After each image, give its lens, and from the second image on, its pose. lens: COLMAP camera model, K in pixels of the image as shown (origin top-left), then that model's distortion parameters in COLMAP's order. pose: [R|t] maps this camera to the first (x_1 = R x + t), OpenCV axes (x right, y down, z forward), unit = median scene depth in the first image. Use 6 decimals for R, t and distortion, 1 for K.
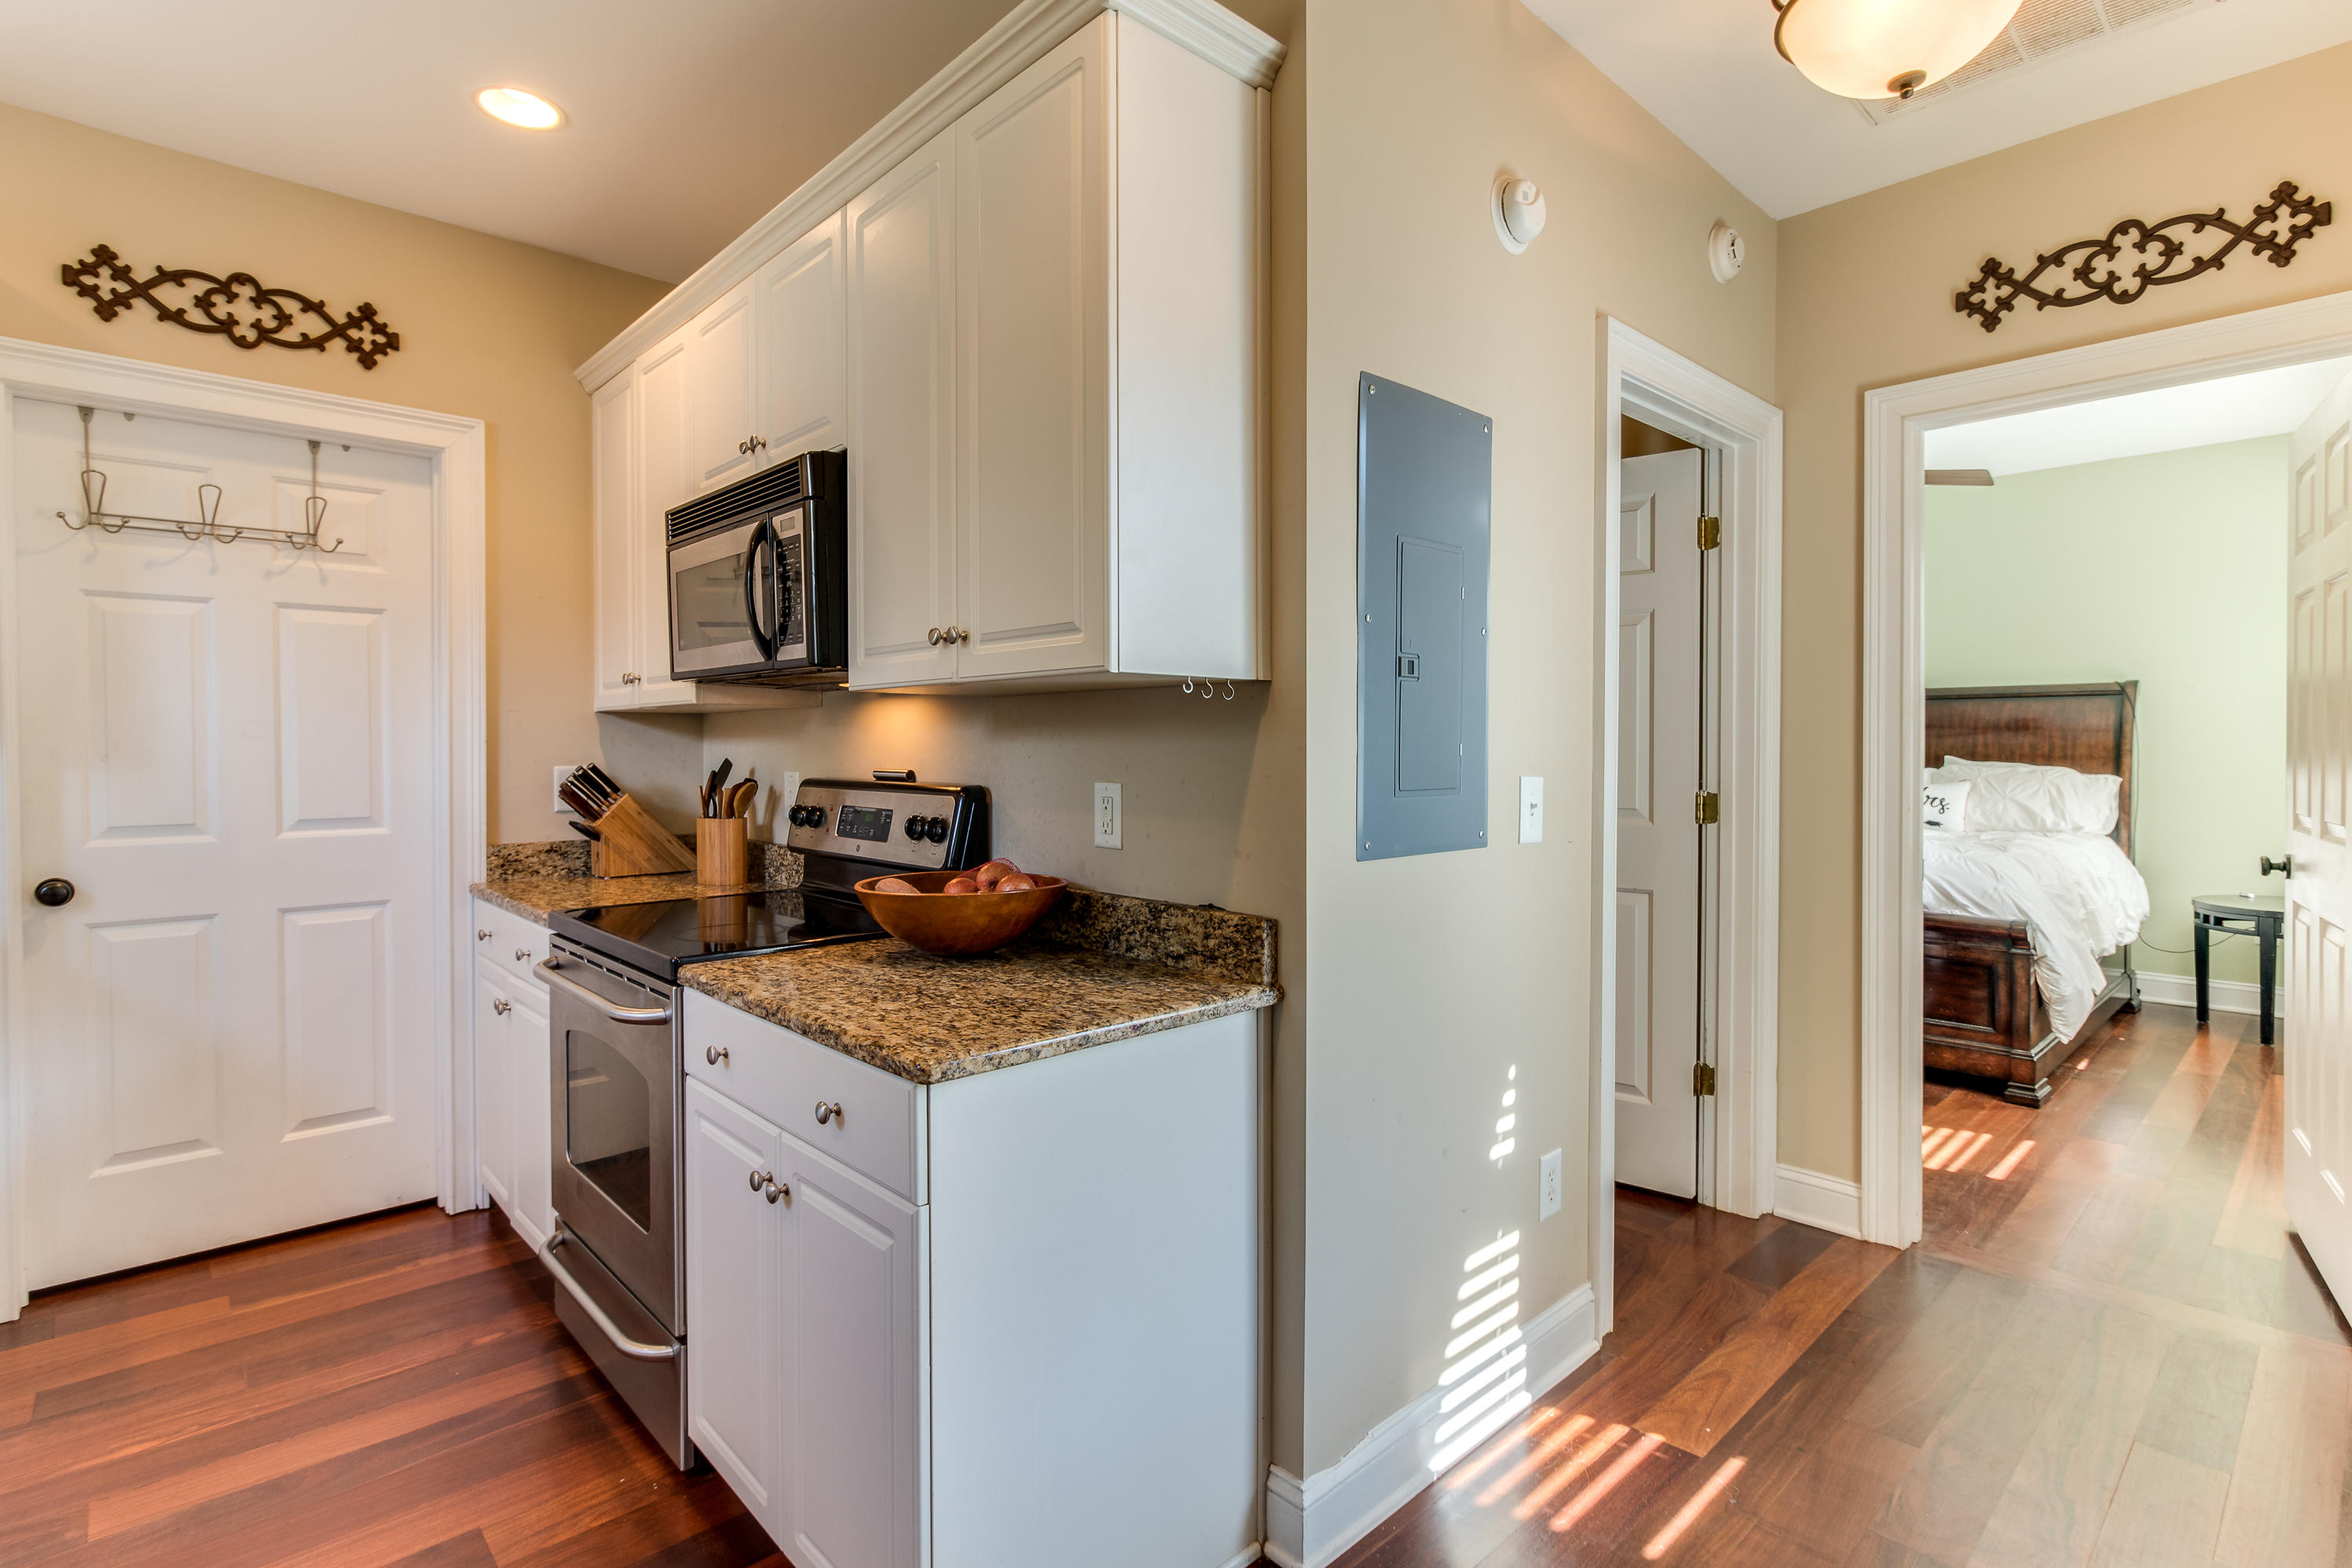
lens RADIAL K [[1130.3, 0, 1170.6], [0, 1130.3, 760.3], [0, 0, 1]] dist [-0.000865, 0.000885]
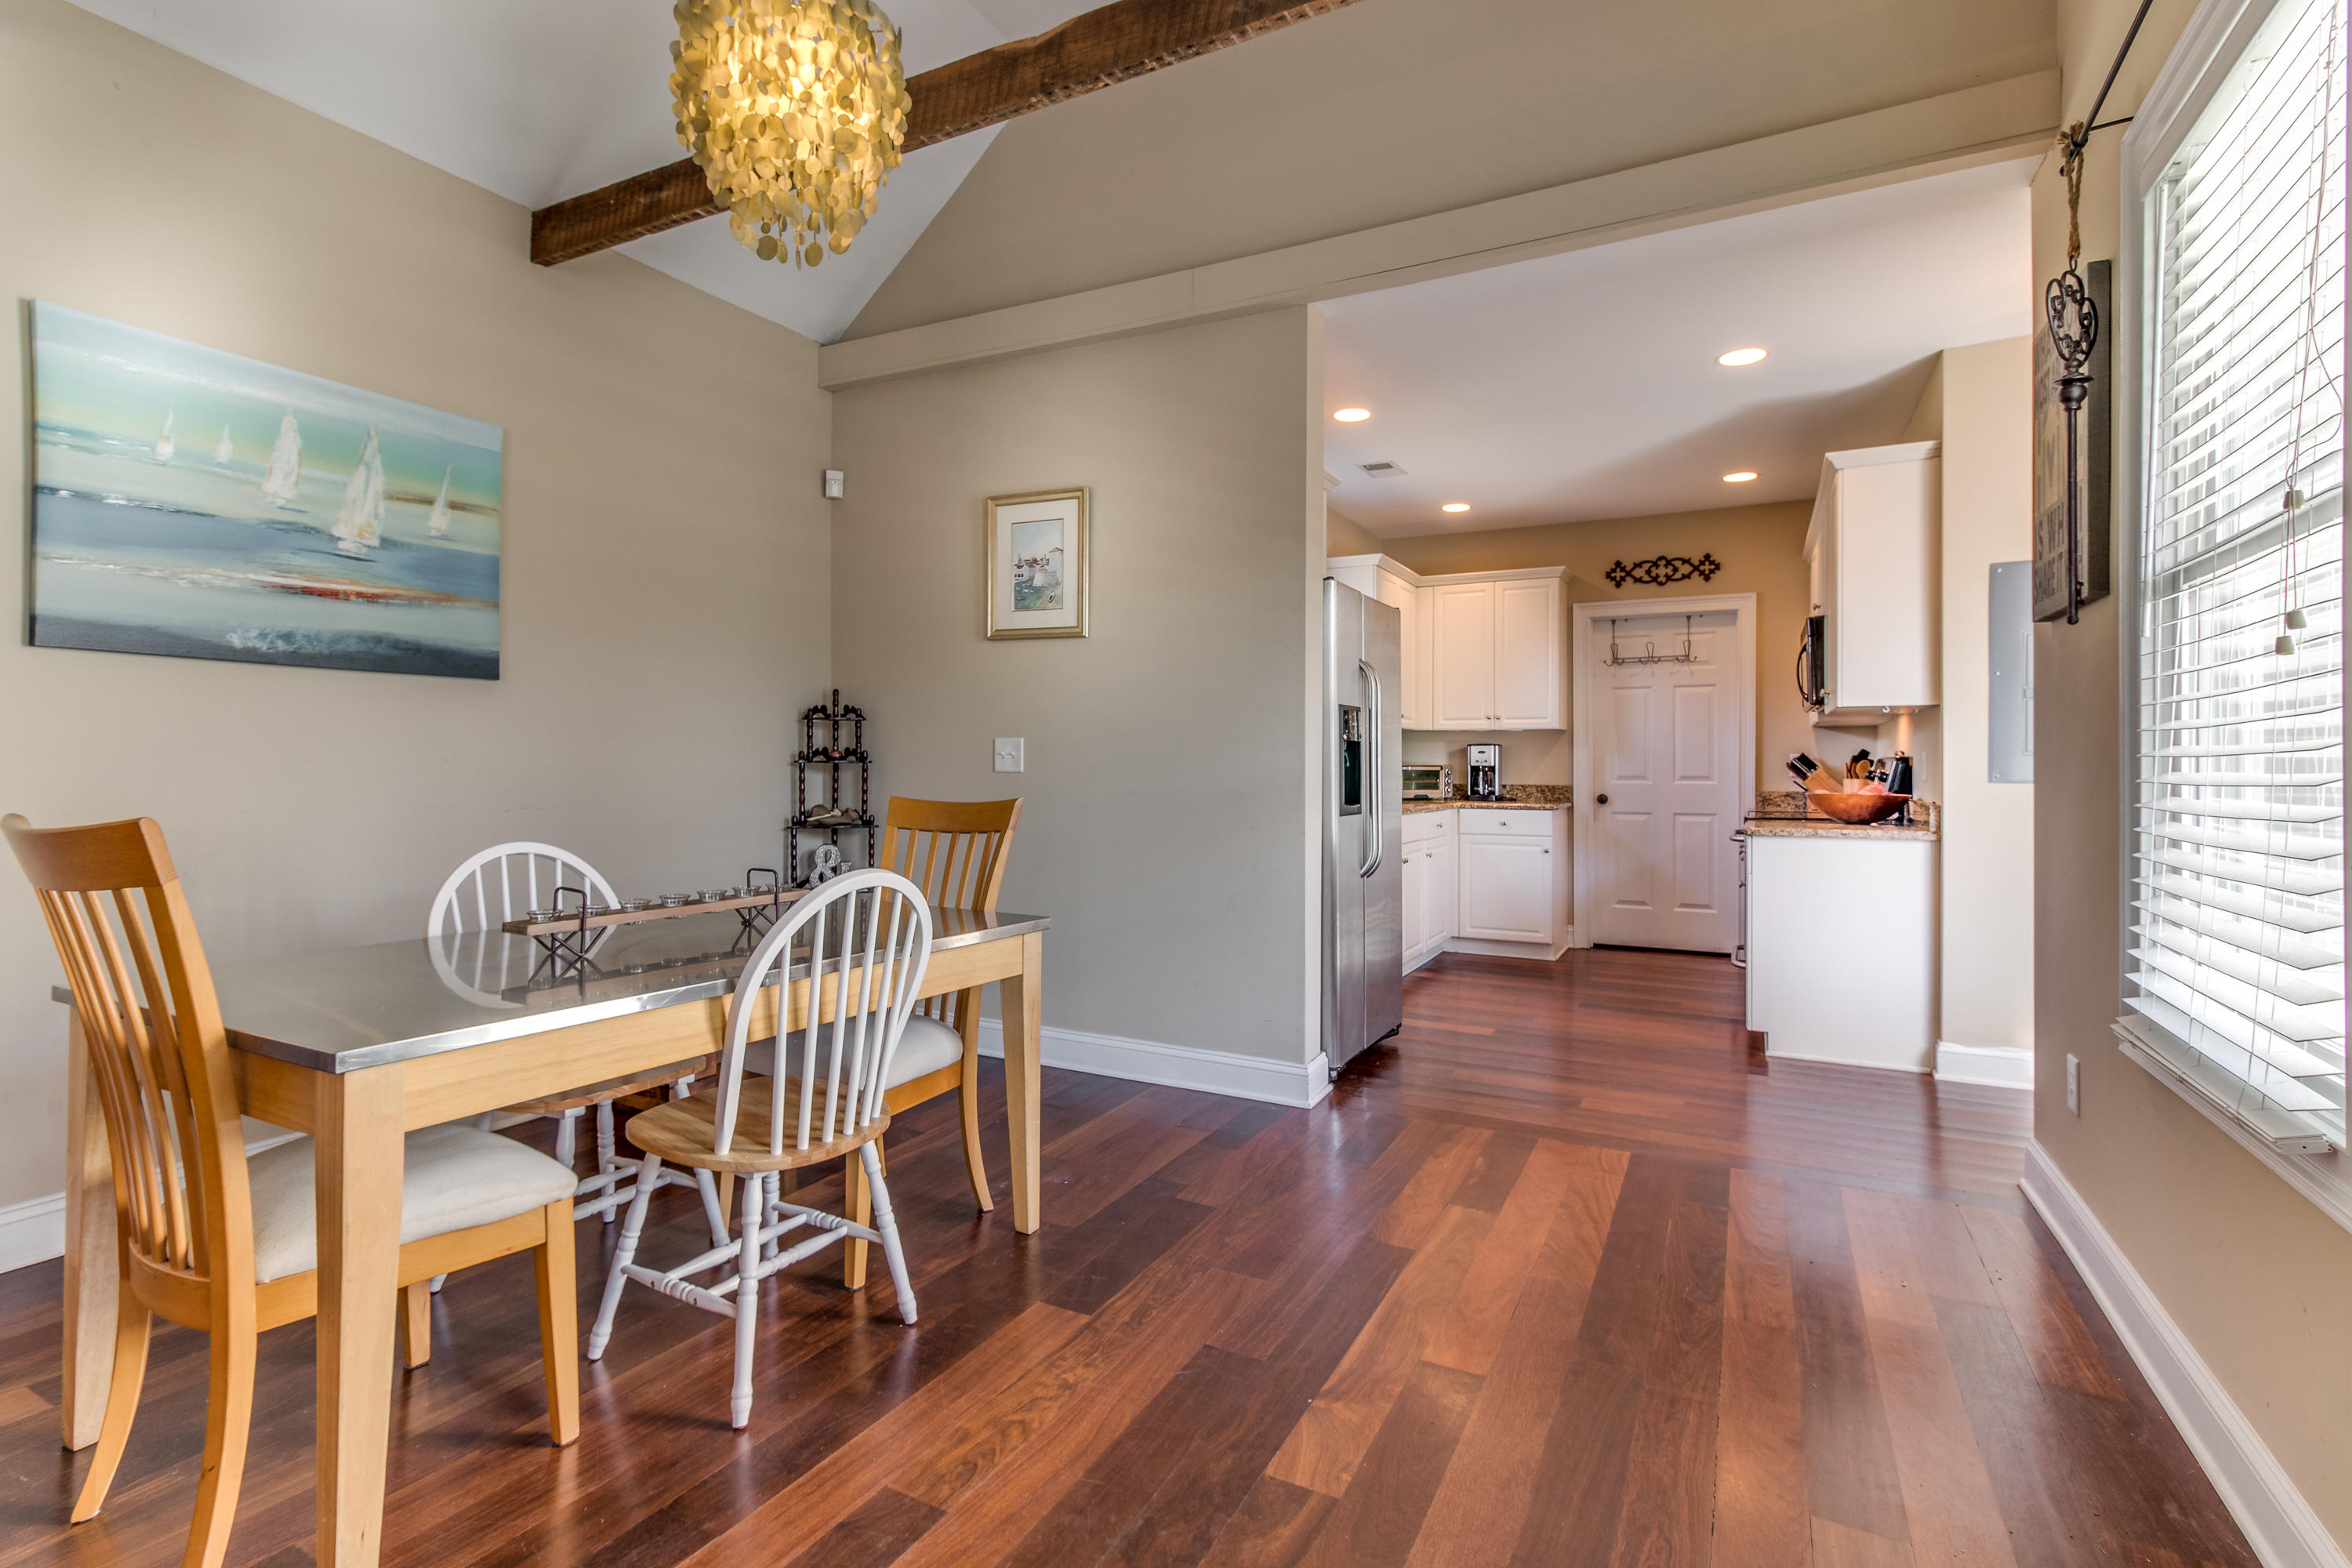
lens RADIAL K [[1117.4, 0, 1157.8], [0, 1117.4, 765.8], [0, 0, 1]] dist [0.009435, -0.000056]
pose [[0.325465, 0.001795, -0.945552, 1.198128], [-0.013985, 0.999898, -0.002916, 0.058201], [0.945451, 0.014173, 0.325457, -0.881894]]
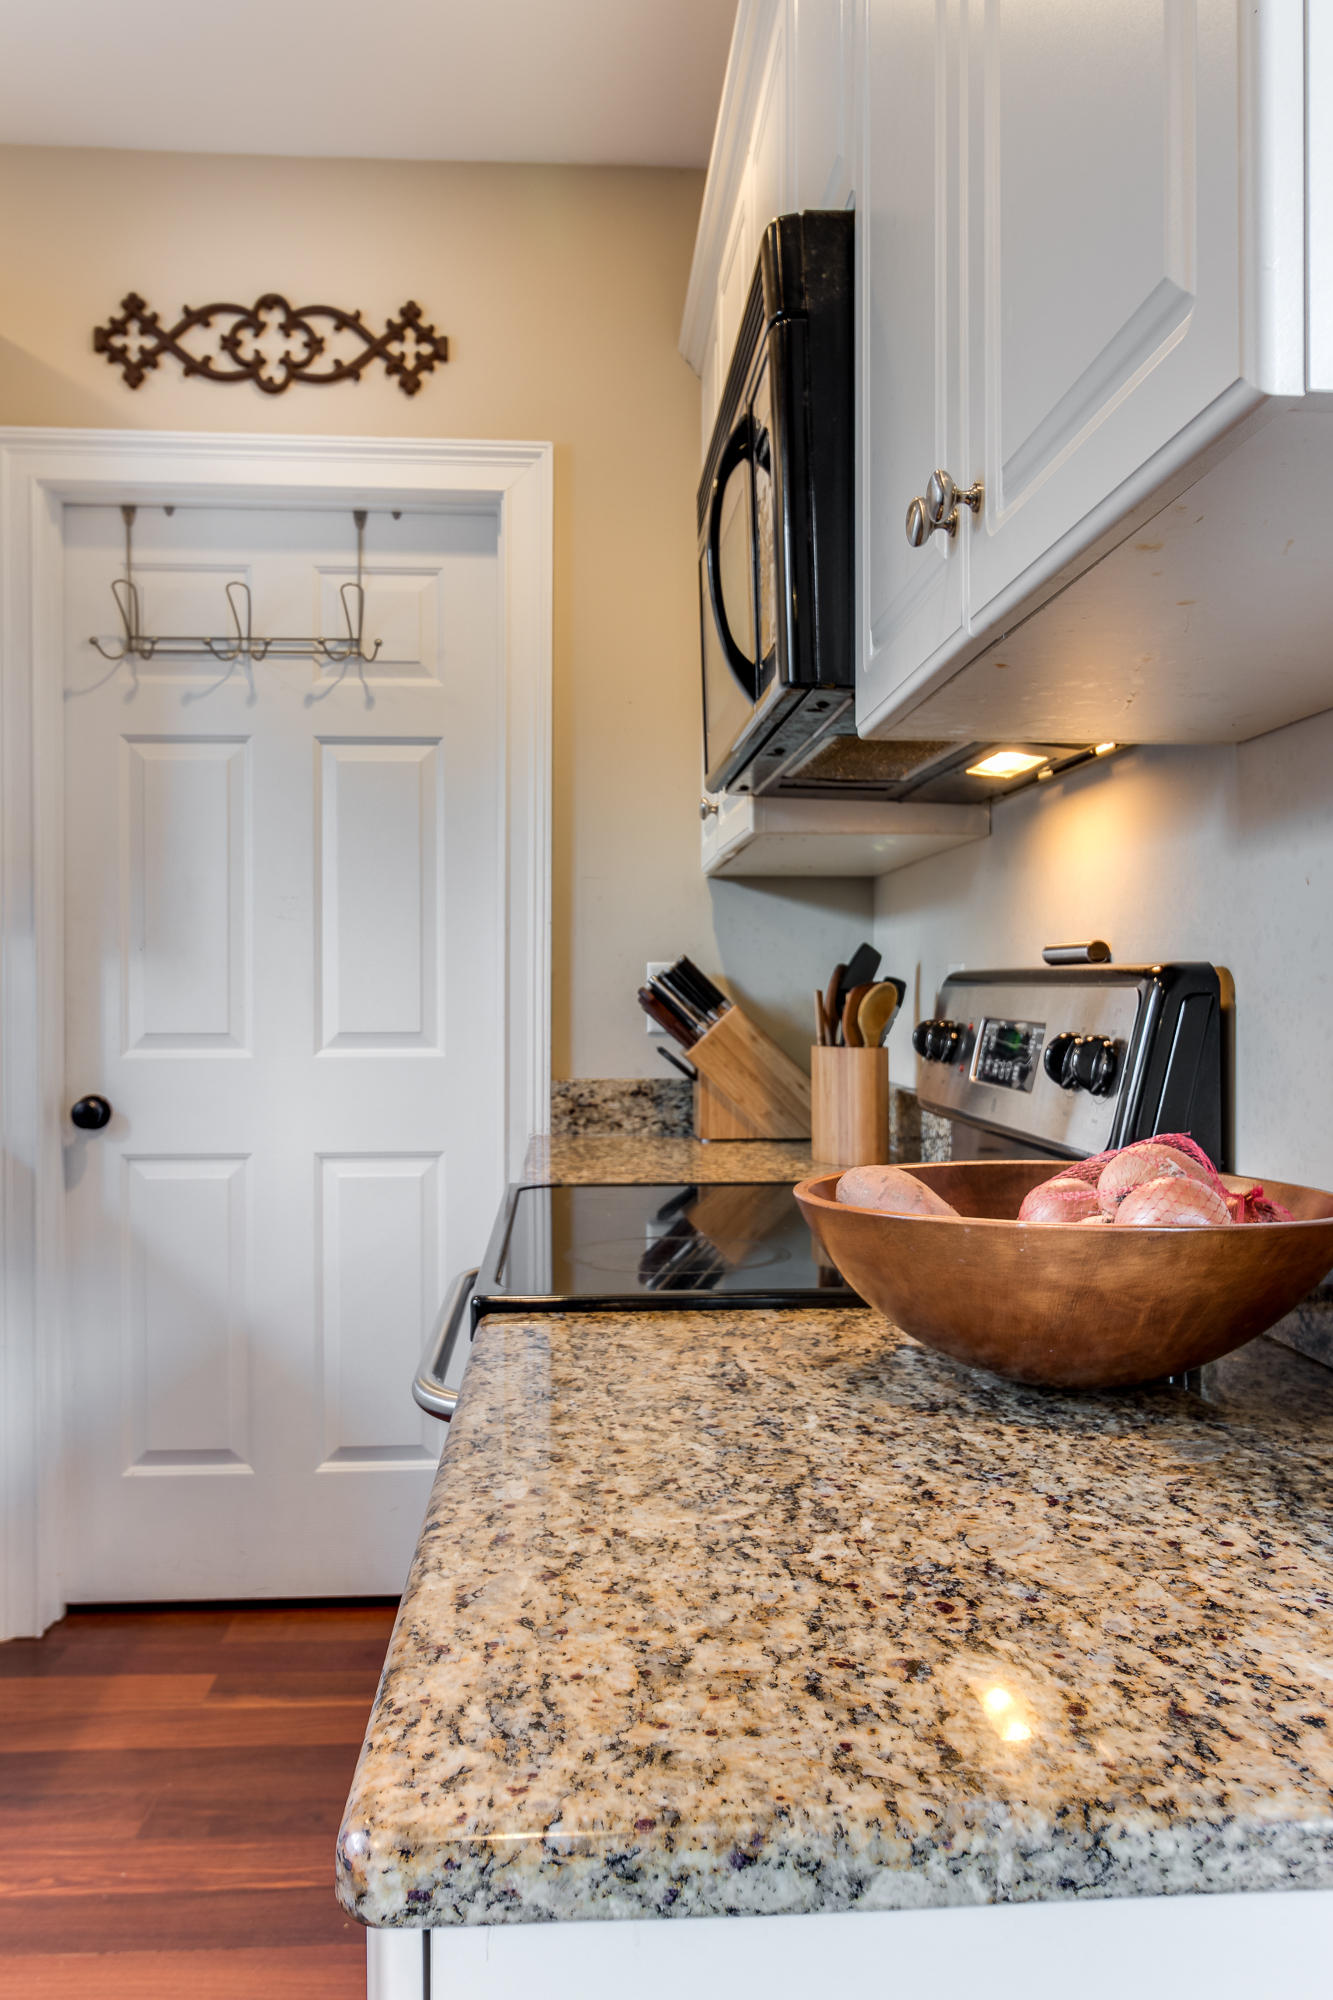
lens RADIAL K [[1571.4, 0, 668.6], [0, 1571.4, 985.5], [0, 0, 1]] dist [0.002800, -0.000585]
pose [[0.772998, -0.000478, -0.634409, 0.039244], [-0.009108, 0.999888, -0.011851, 0.035243], [0.634344, 0.014939, 0.772907, 0.384031]]
